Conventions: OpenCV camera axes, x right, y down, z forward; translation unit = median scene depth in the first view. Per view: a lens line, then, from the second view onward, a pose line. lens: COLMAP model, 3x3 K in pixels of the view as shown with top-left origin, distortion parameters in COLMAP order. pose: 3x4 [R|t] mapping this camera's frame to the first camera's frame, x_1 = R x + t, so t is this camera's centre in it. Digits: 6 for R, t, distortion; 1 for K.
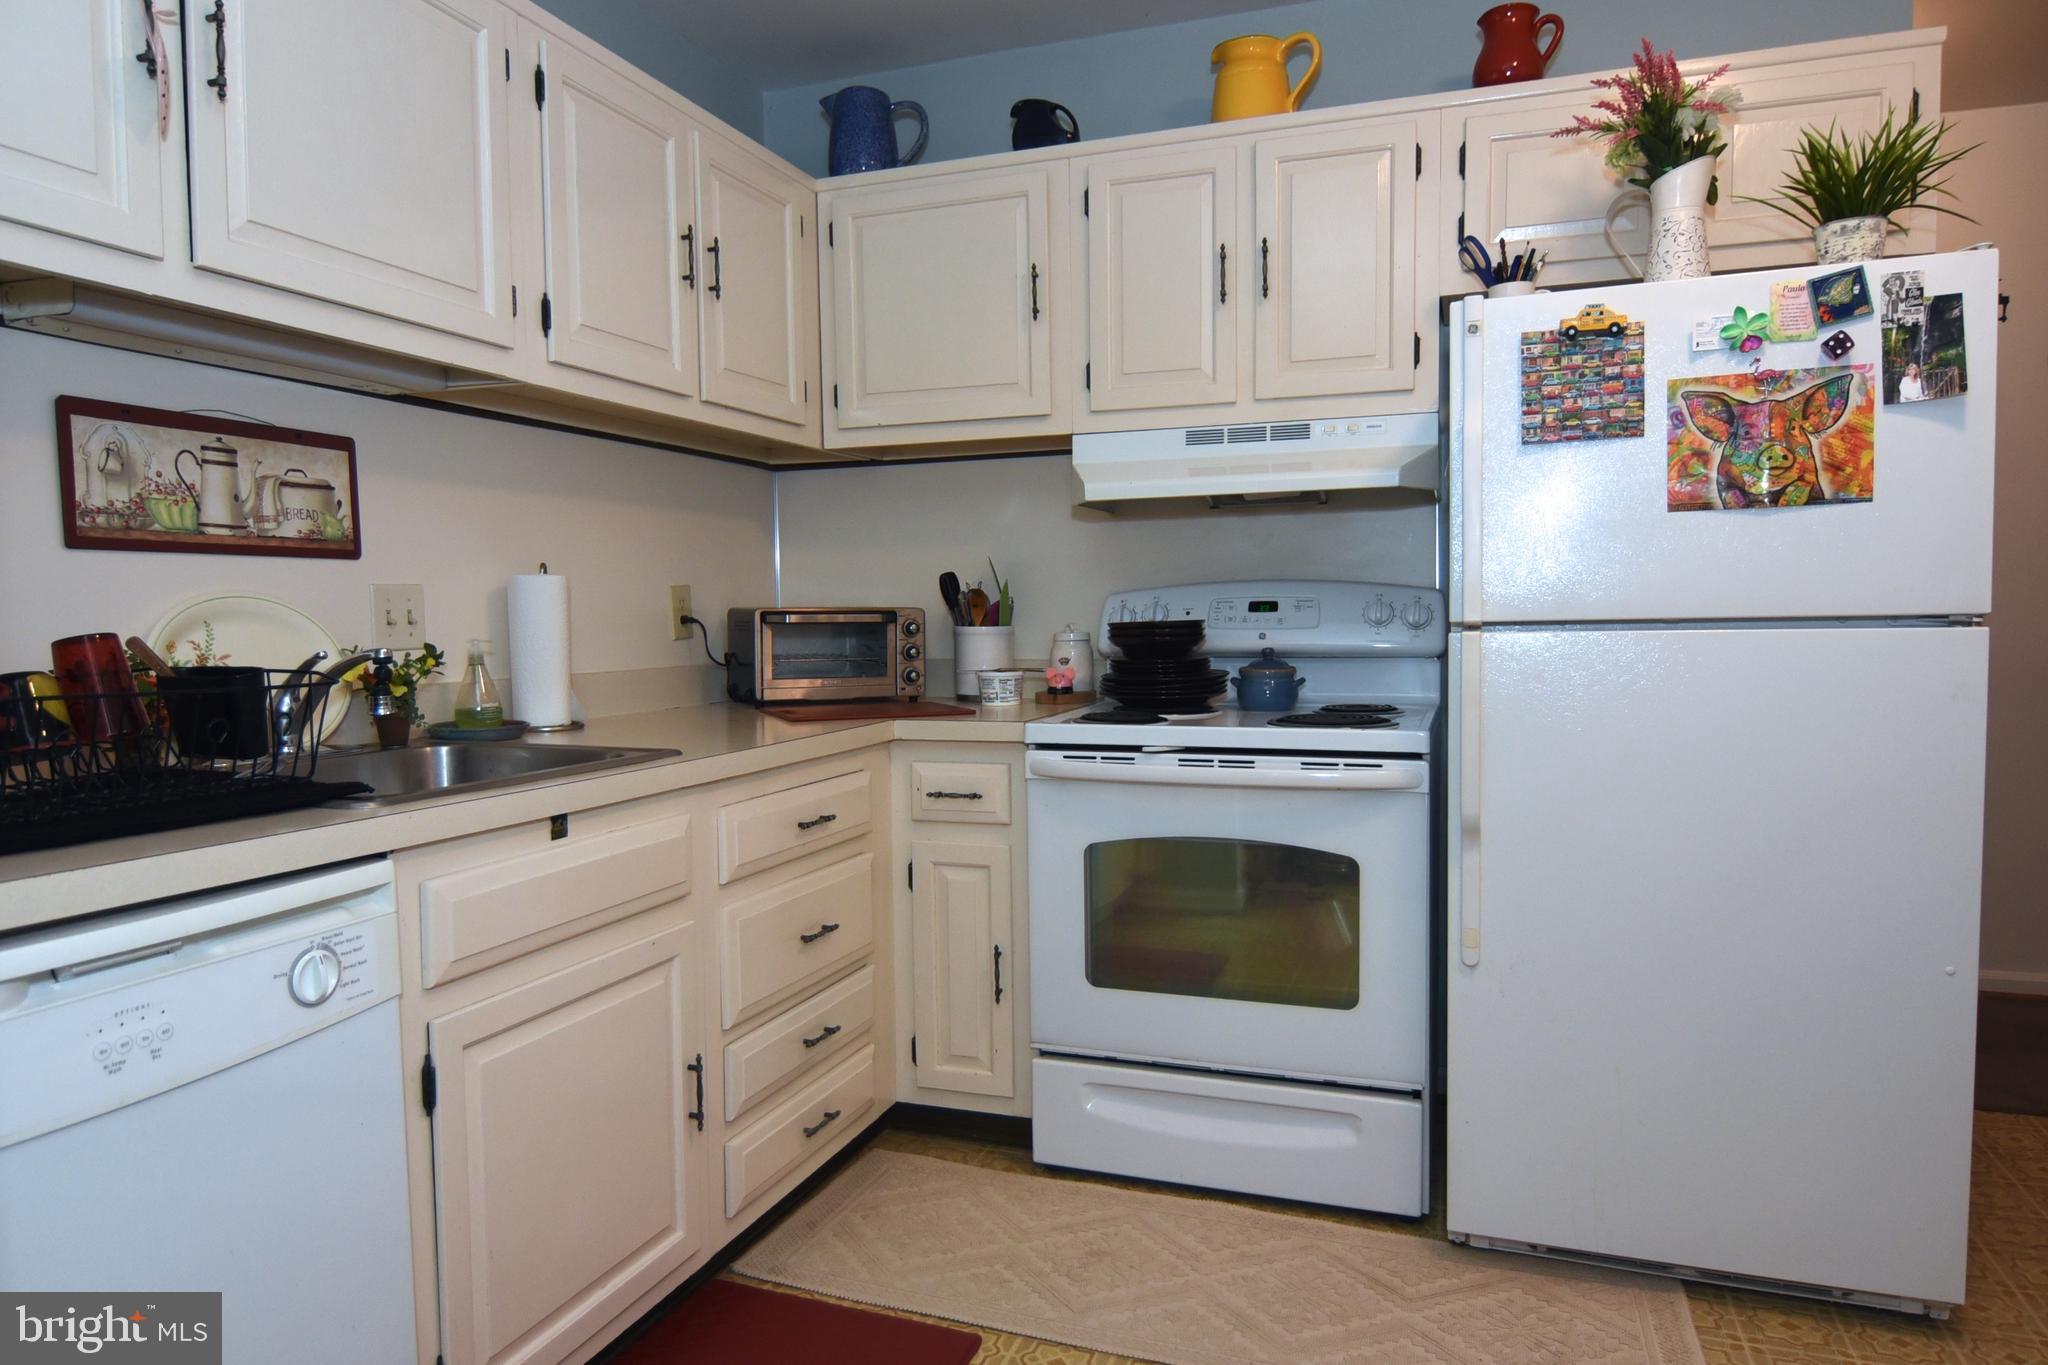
lens RADIAL K [[1270.5, 0, 1024.0], [0, 1270.5, 682.5], [0, 0, 1]] dist [0.004543, -0.016700]
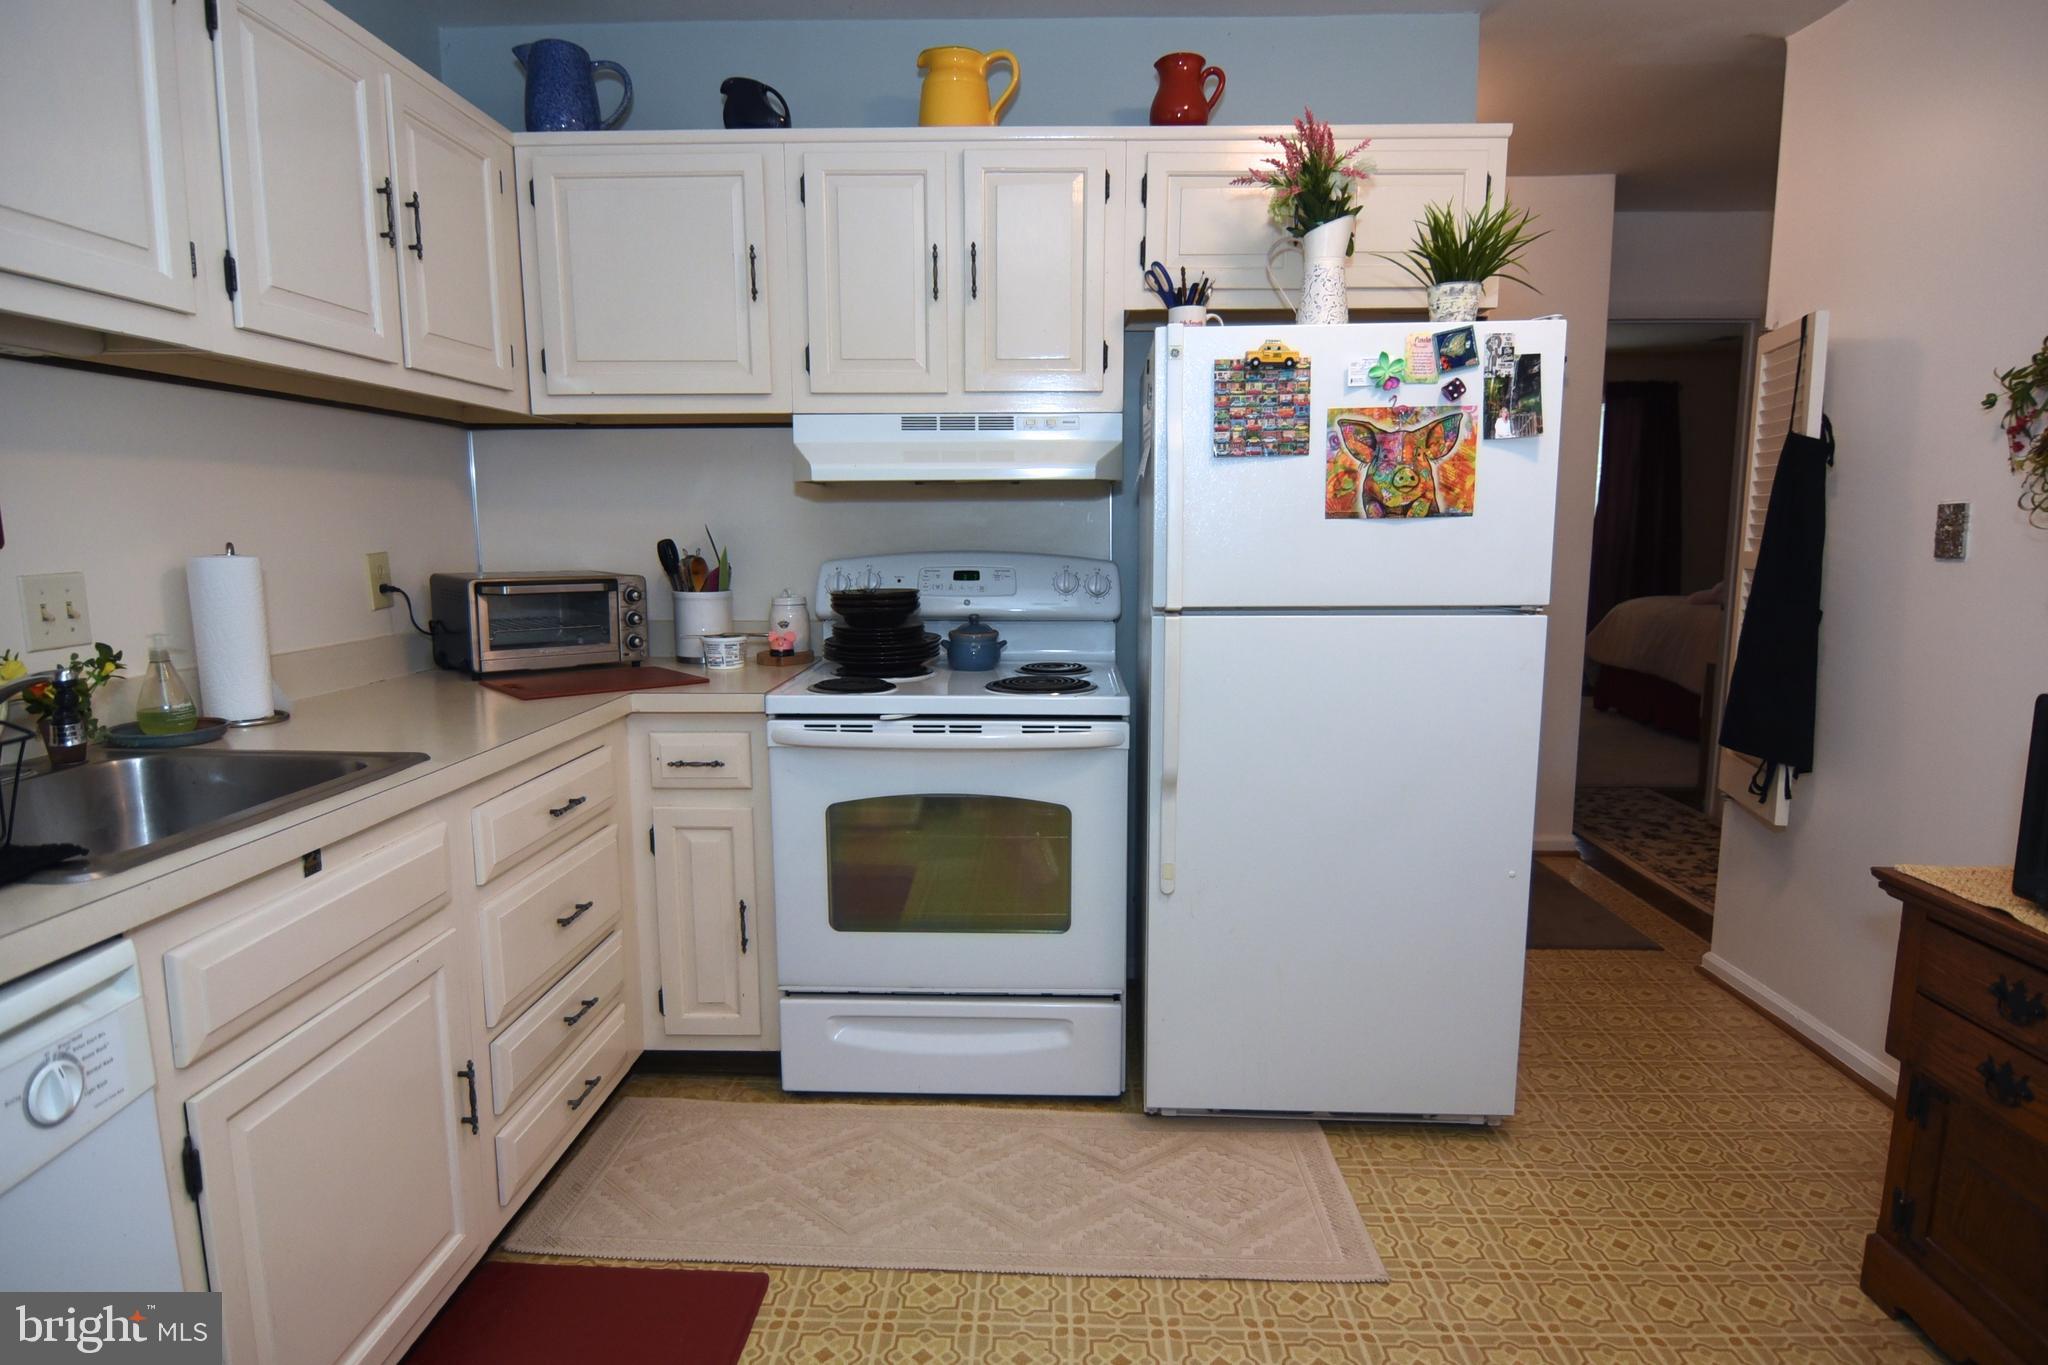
lens RADIAL K [[1102.0, 0, 1021.8], [0, 1102.0, 683.9], [0, 0, 1]] dist [0.003207, -0.019522]
pose [[0.951251, -0.032988, 0.306647, -0.085984], [0.006873, 0.996284, 0.085856, -0.060619], [-0.308340, -0.079563, 0.947943, 0.067063]]
